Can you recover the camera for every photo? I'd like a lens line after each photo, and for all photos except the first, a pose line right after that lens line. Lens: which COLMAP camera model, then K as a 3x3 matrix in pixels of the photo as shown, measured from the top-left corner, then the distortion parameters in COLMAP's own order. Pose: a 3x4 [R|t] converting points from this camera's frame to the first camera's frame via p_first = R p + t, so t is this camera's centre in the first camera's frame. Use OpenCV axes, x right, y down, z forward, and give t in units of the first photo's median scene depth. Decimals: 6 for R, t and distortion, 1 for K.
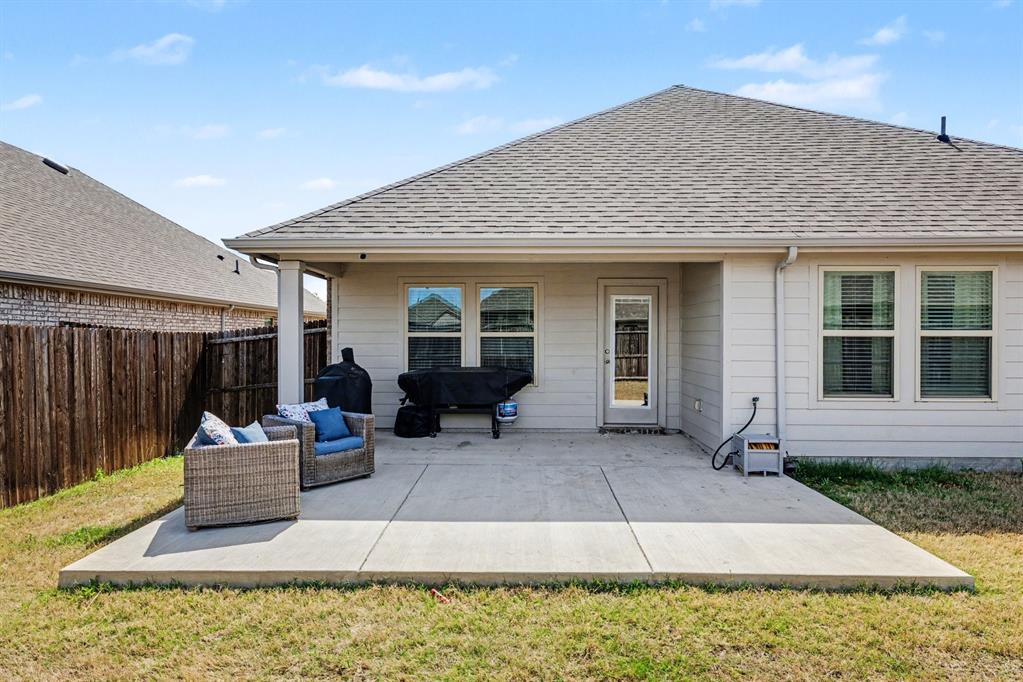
lens RADIAL K [[617.9, 0, 515.4], [0, 617.9, 343.5], [0, 0, 1]] dist [0.008438, 0.002388]
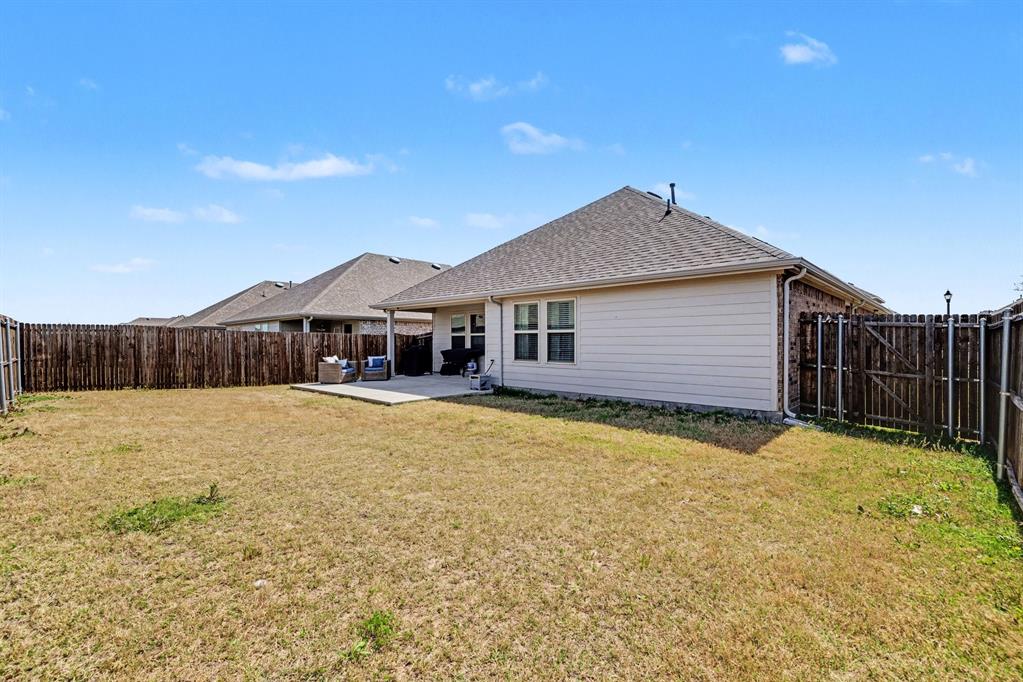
lens RADIAL K [[449.2, 0, 511.5], [0, 449.2, 341.0], [0, 0, 1]] dist [-0.004530, 0.003518]
pose [[0.730628, -0.003554, -0.682767, 1.589296], [0.003374, 0.999993, -0.001594, 0.018017], [0.682768, -0.001139, 0.730635, -0.199823]]
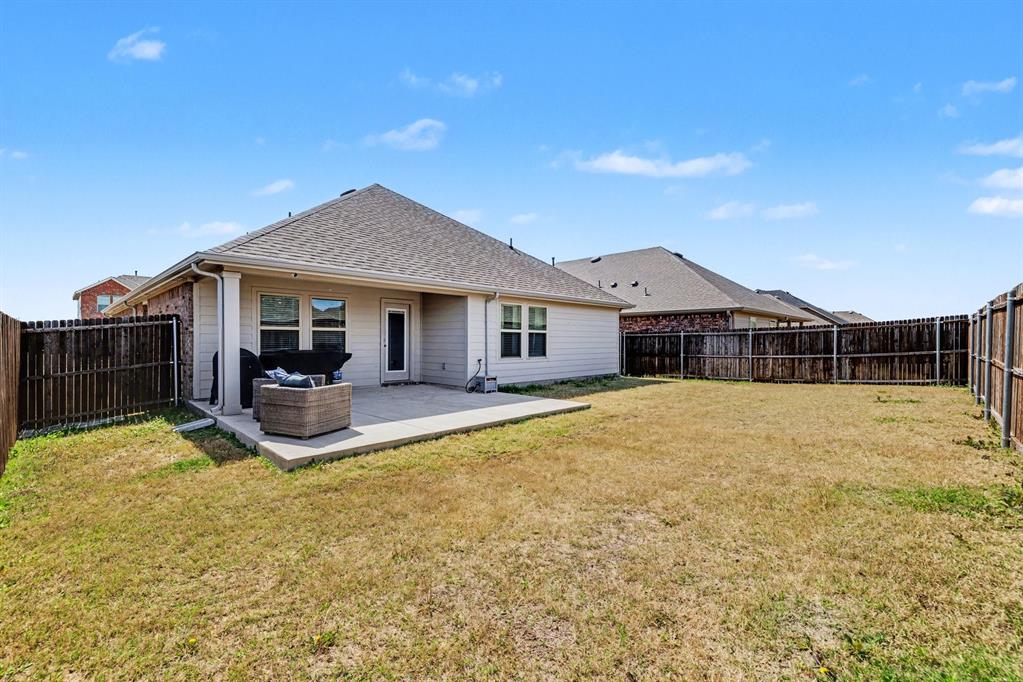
lens RADIAL K [[449.2, 0, 511.5], [0, 449.2, 341.0], [0, 0, 1]] dist [-0.004530, 0.003518]
pose [[0.669974, 0.000760, 0.742384, -0.706948], [0.004887, 0.999973, -0.005435, 0.031229], [-0.742368, 0.007269, 0.669952, -0.143925]]
